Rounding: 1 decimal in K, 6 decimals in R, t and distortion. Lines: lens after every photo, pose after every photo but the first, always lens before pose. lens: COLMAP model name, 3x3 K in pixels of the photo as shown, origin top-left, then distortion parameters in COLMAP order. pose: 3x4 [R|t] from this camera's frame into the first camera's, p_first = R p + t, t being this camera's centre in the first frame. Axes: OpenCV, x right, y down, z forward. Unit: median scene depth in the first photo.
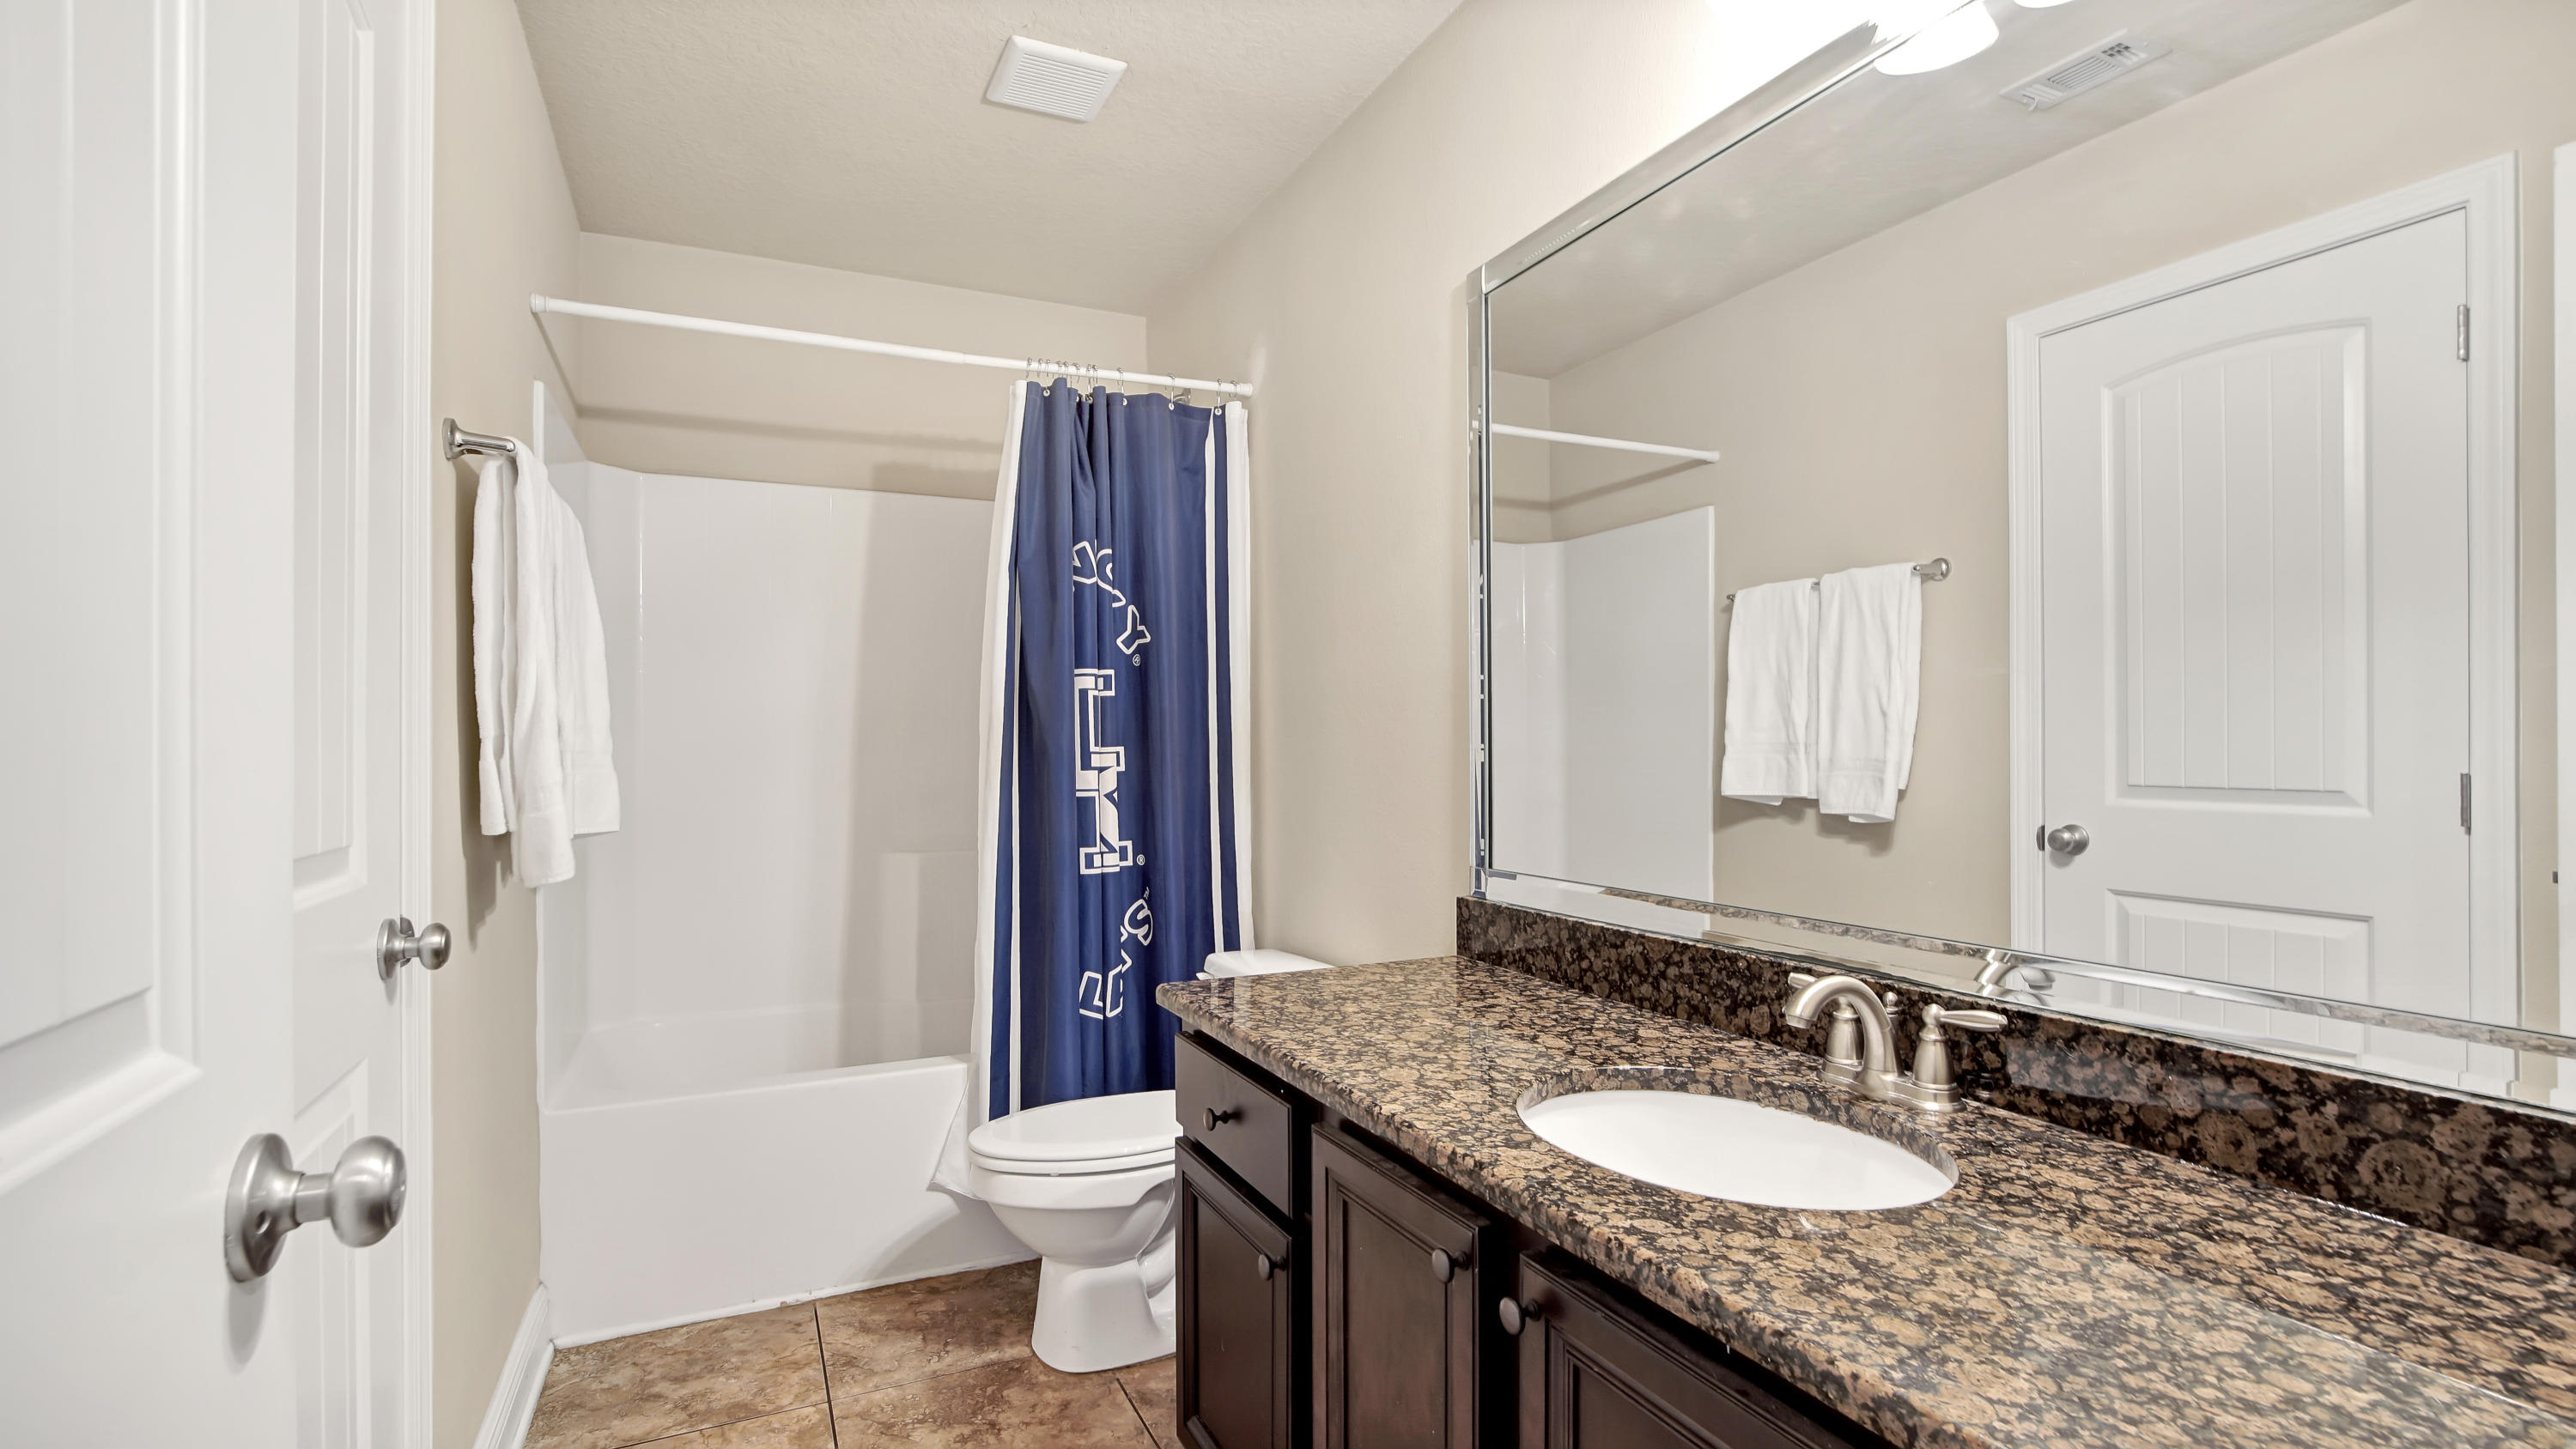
lens RADIAL K [[1164.1, 0, 1295.0], [0, 1164.1, 739.7], [0, 0, 1]] dist [-0.011415, -0.000961]
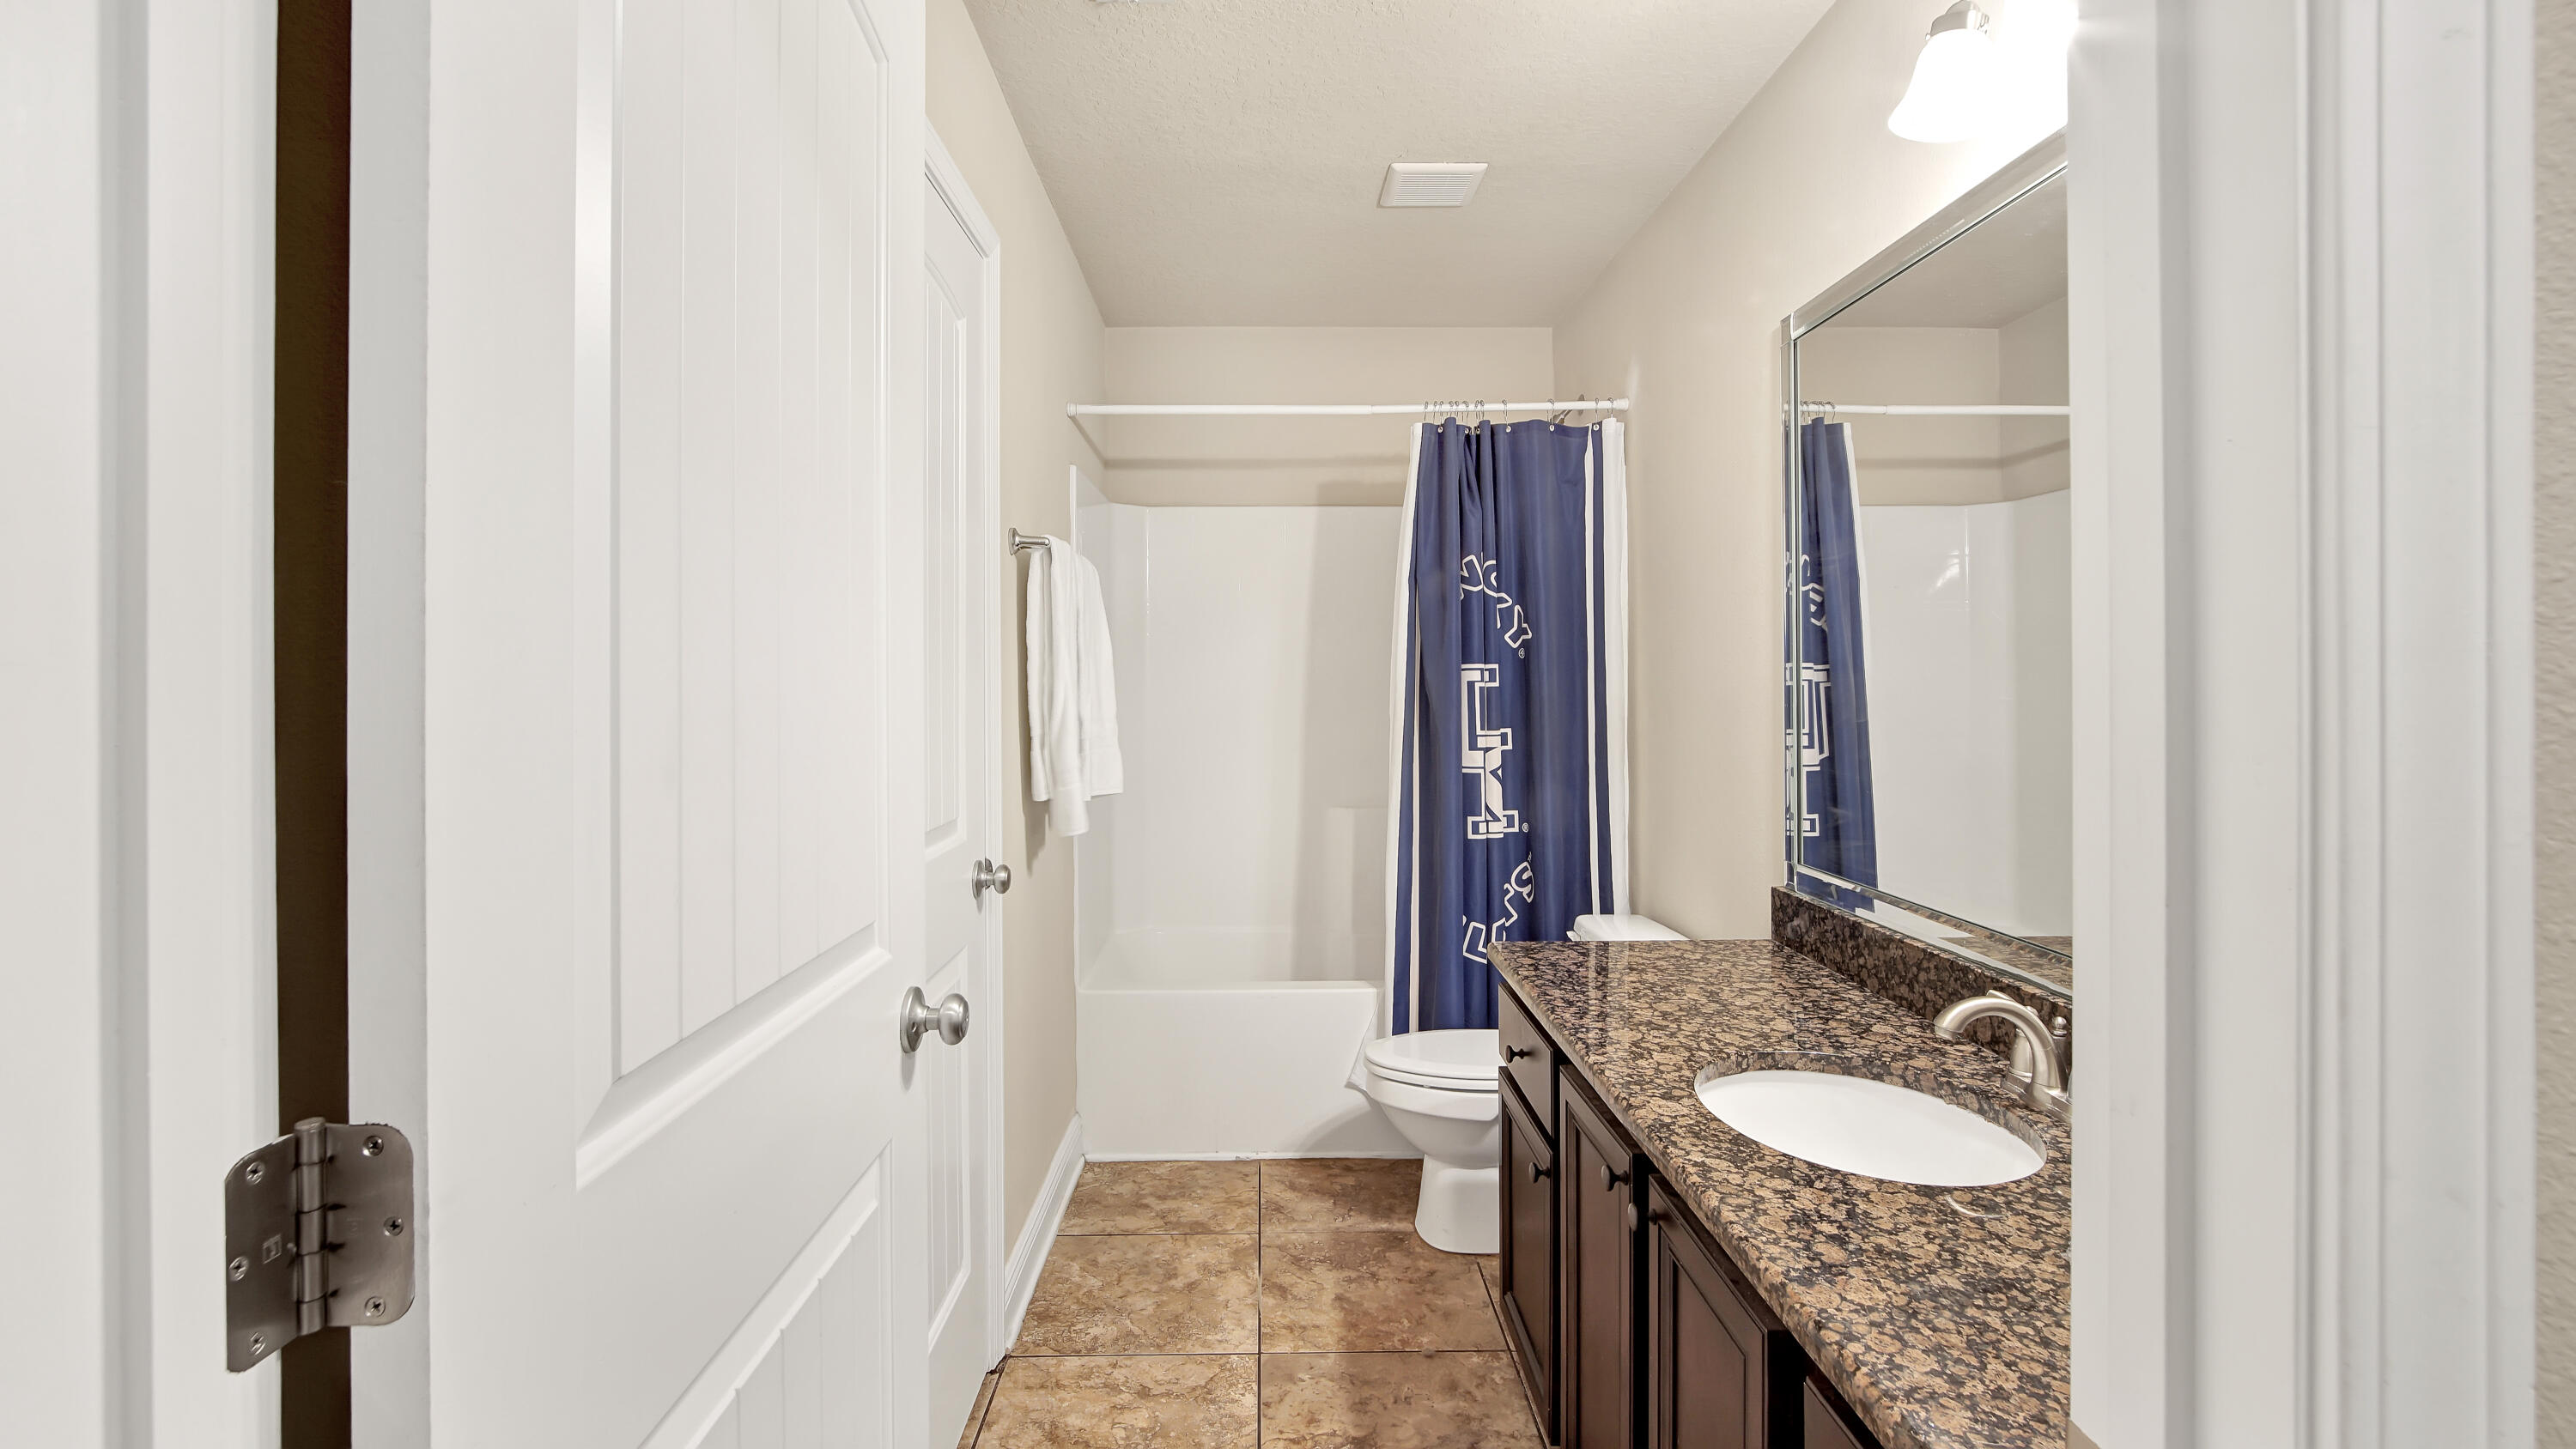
lens RADIAL K [[1153.2, 0, 1280.9], [0, 1153.2, 696.8], [0, 0, 1]] dist [-0.016166, -0.000862]
pose [[0.910720, 0.007213, -0.412962, 0.155038], [-0.000078, 0.999850, 0.017292, -0.060054], [0.413025, -0.015716, 0.910584, -0.168822]]
